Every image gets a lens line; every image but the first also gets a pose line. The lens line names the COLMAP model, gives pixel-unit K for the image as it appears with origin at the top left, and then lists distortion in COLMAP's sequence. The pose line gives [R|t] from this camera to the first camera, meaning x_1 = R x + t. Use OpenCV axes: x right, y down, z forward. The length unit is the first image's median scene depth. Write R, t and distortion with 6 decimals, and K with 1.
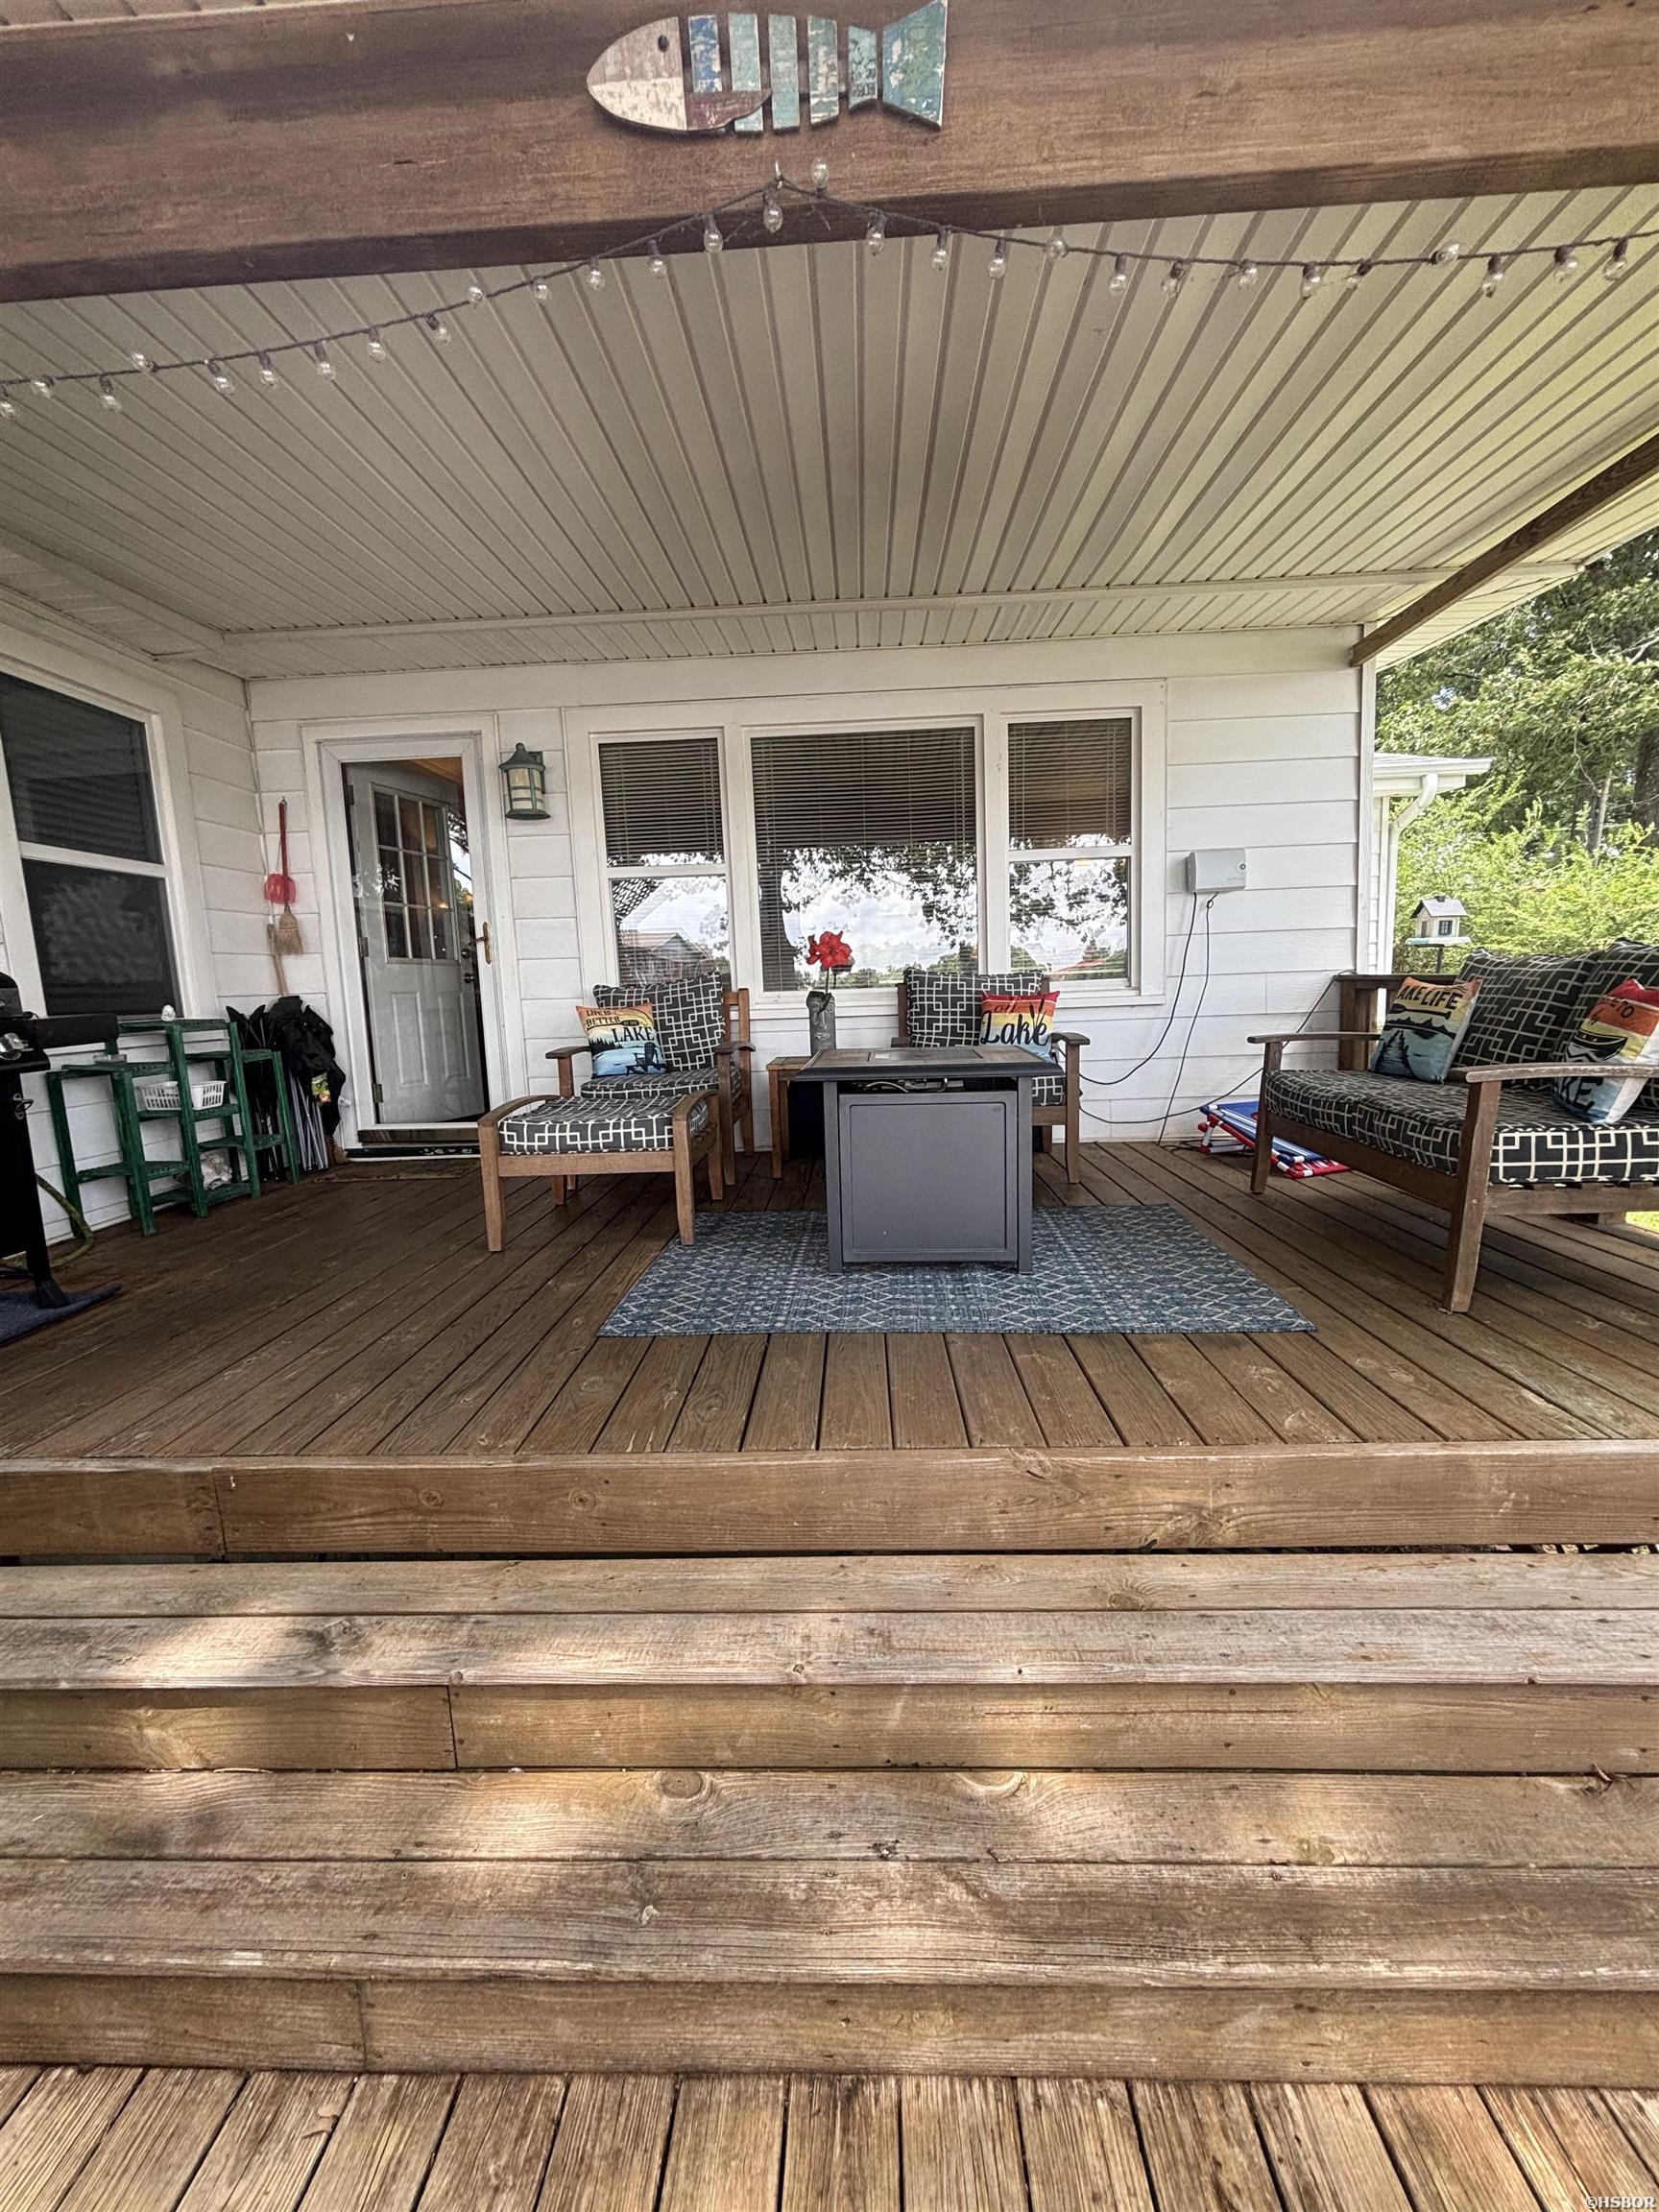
lens RADIAL K [[895.6, 0, 829.9], [0, 895.6, 1101.9], [0, 0, 1]] dist [-0.001920, 0.000079]
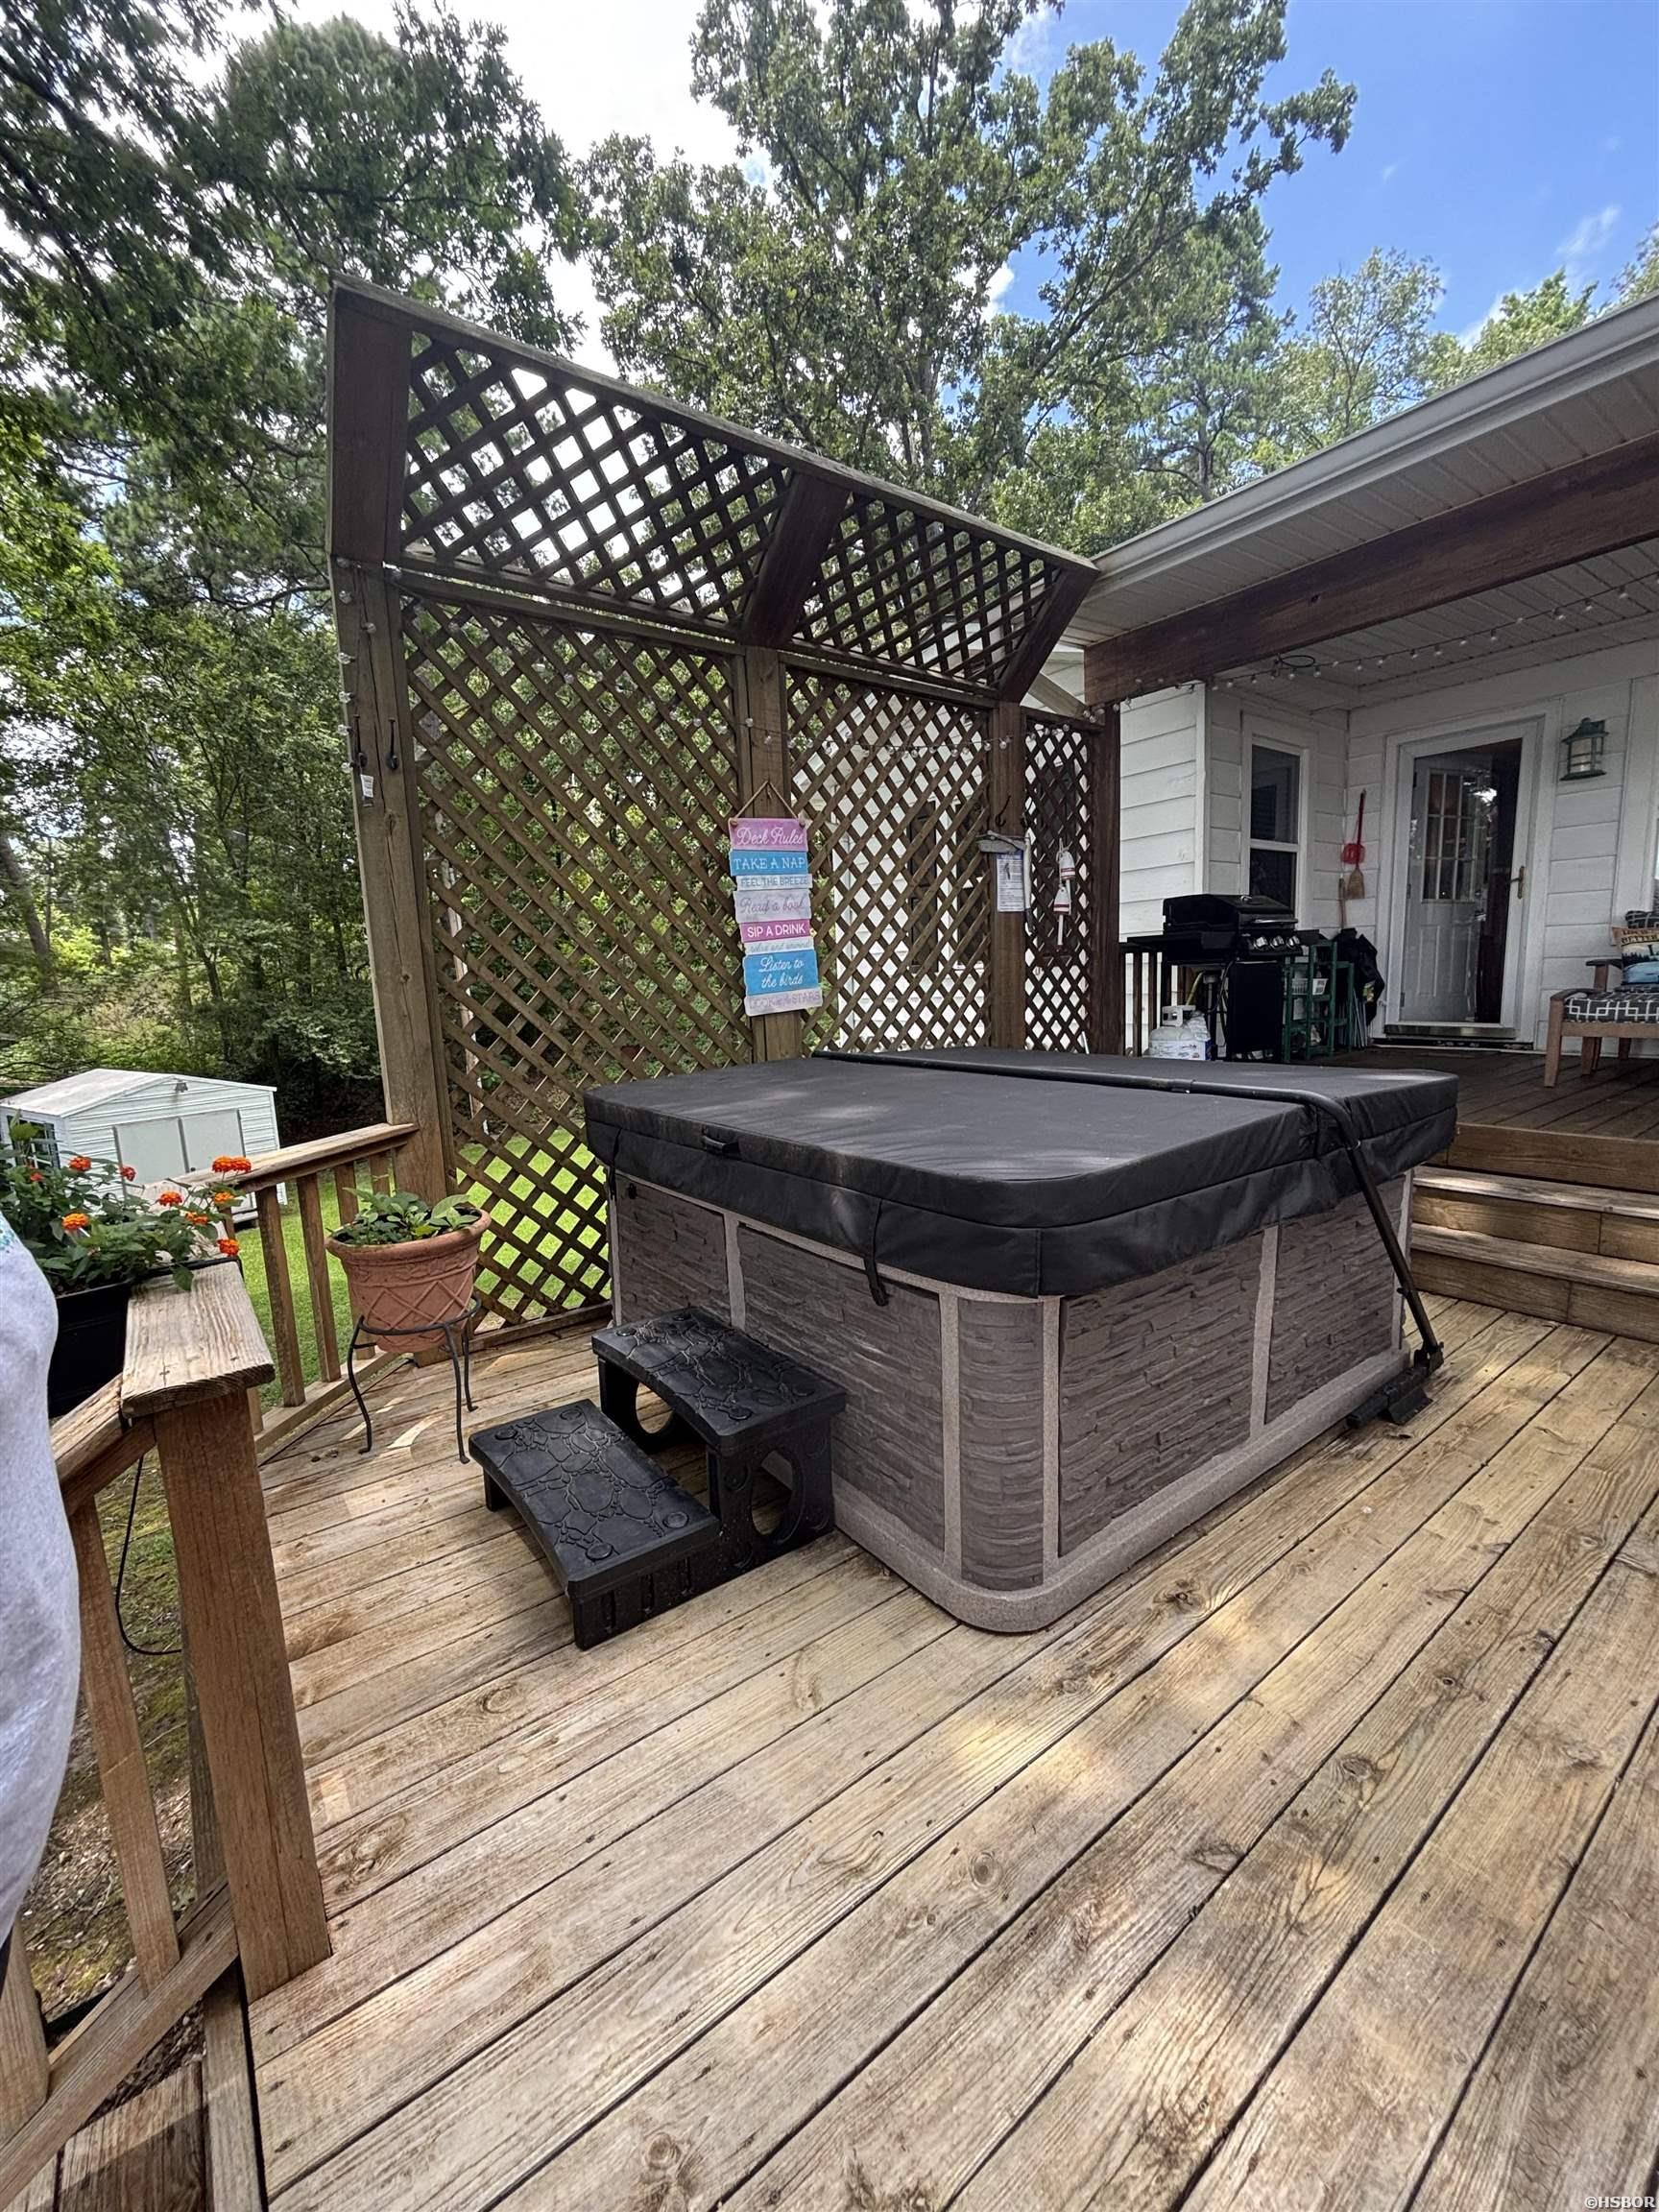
lens RADIAL K [[895.6, 0, 833.9], [0, 895.6, 1105.1], [0, 0, 1]] dist [-0.001920, 0.000079]
pose [[0.639157, 0.121514, -0.759416, -0.000558], [-0.086549, 0.992531, 0.085971, 0.119322], [0.764191, 0.010777, 0.644900, -0.598006]]
